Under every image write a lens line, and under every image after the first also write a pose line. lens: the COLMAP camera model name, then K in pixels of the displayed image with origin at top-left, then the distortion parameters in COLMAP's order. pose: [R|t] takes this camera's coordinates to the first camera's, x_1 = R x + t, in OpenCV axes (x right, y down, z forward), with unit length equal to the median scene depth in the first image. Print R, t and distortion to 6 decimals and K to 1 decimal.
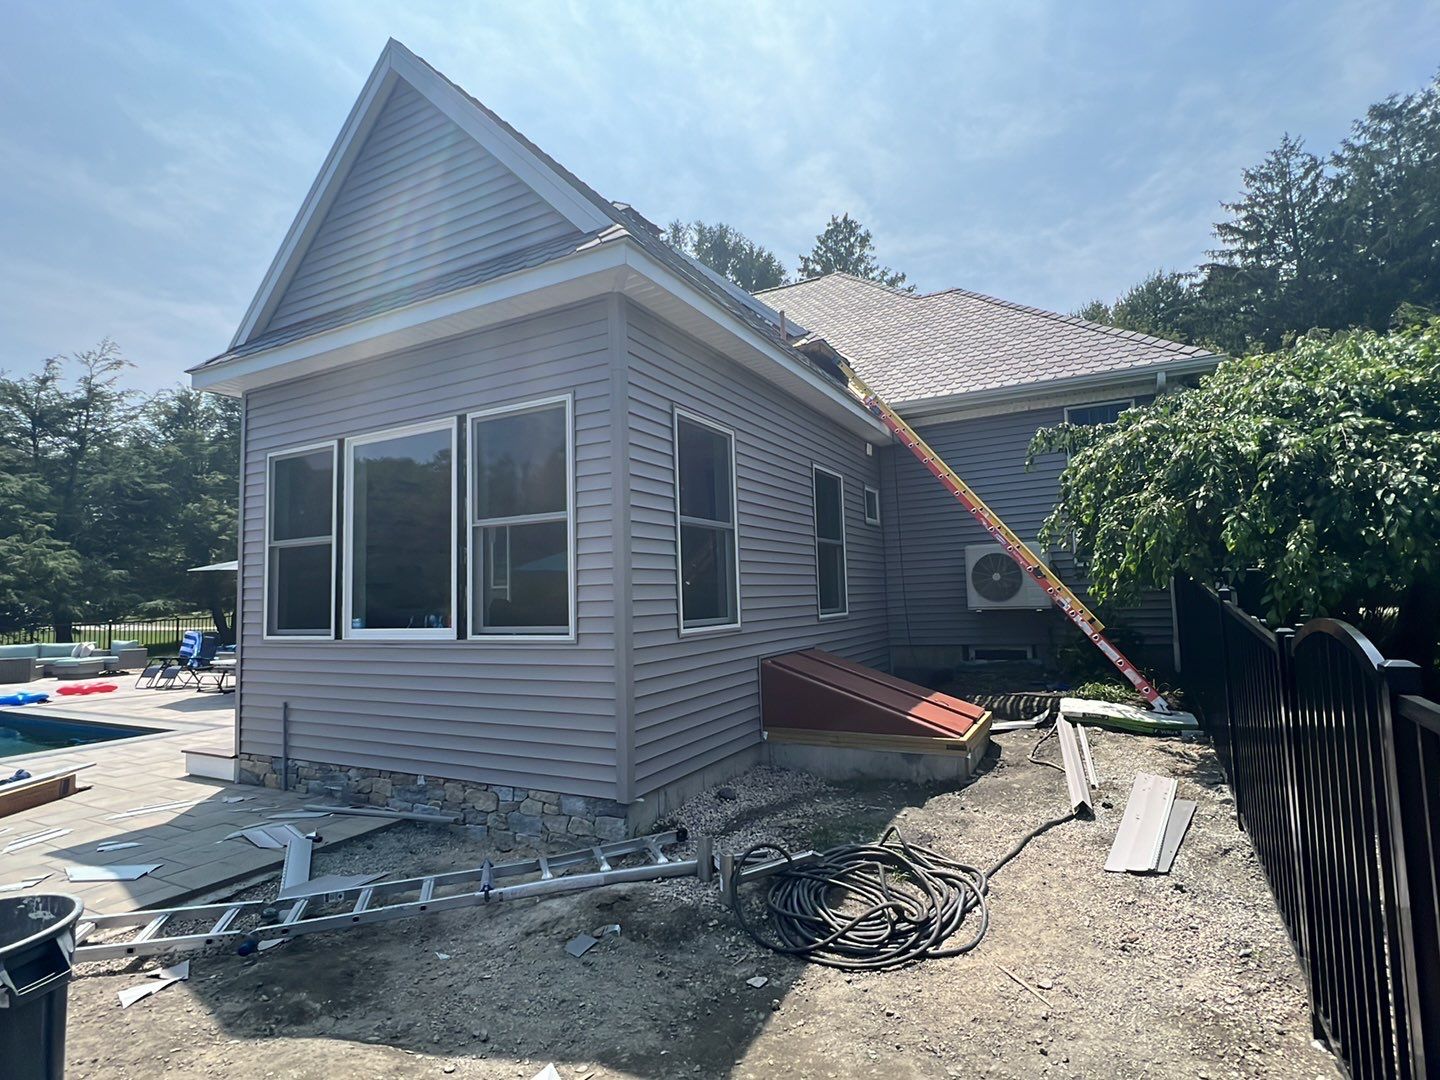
lens RADIAL K [[733.3, 0, 720.8], [0, 733.3, 542.4], [0, 0, 1]] dist [0.002325, -0.001682]
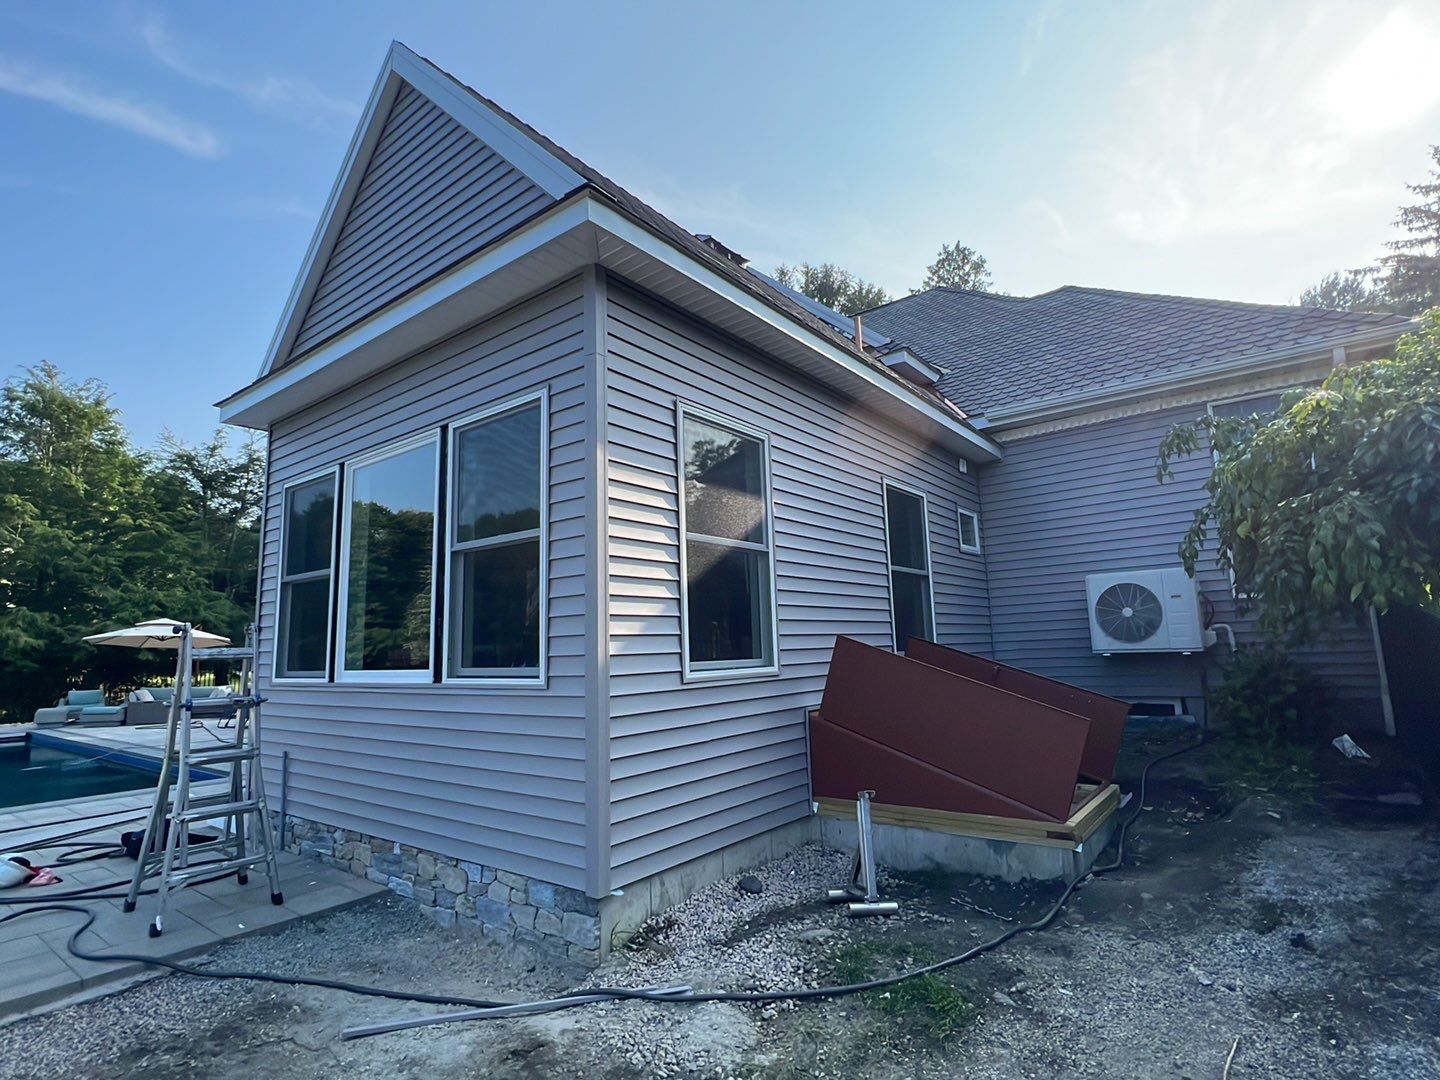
lens RADIAL K [[733.3, 0, 718.5], [0, 733.3, 541.0], [0, 0, 1]] dist [0.002325, -0.001682]
pose [[0.985049, -0.025038, -0.170446, 0.114134], [0.013709, 0.997637, -0.067321, 0.027559], [0.171729, 0.063978, 0.983065, 0.192701]]
